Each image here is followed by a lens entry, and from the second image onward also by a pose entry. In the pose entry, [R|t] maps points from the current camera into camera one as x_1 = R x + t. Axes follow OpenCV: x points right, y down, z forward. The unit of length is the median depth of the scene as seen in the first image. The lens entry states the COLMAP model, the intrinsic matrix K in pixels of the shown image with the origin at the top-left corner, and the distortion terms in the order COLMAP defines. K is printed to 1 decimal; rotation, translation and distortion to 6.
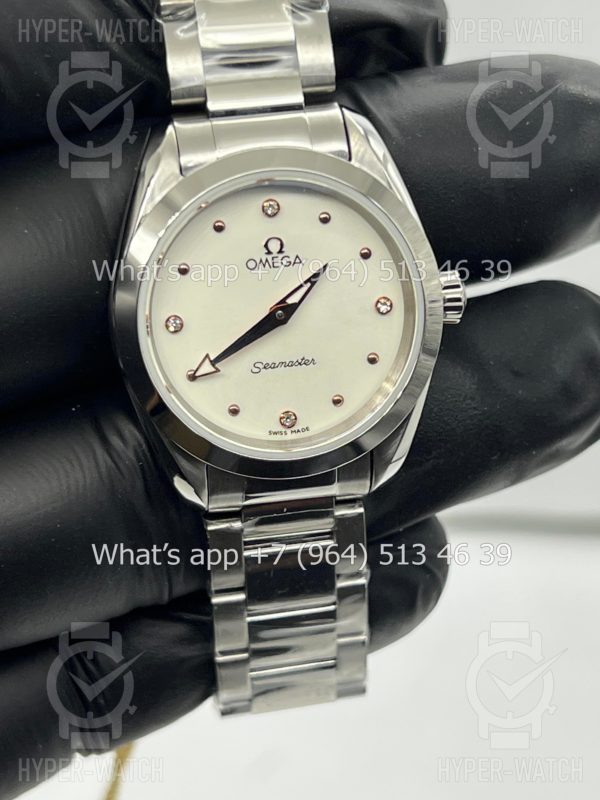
lens RADIAL K [[1673.1, 0, 300.0], [0, 1673.1, 400.0], [0, 0, 1]] dist [-0.027560, 0.541362]
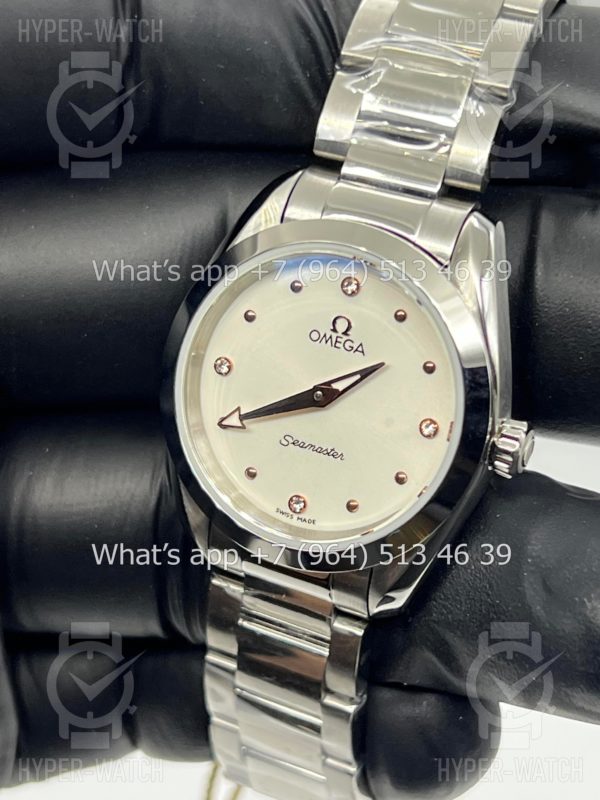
lens RADIAL K [[1673.1, 0, 300.0], [0, 1673.1, 400.0], [0, 0, 1]] dist [-0.027560, 0.541362]
pose [[0.799455, 0.344438, -0.492173, 0.440761], [-0.363124, 0.929753, 0.060835, -0.101494], [0.478553, 0.130085, 0.868369, 0.179172]]
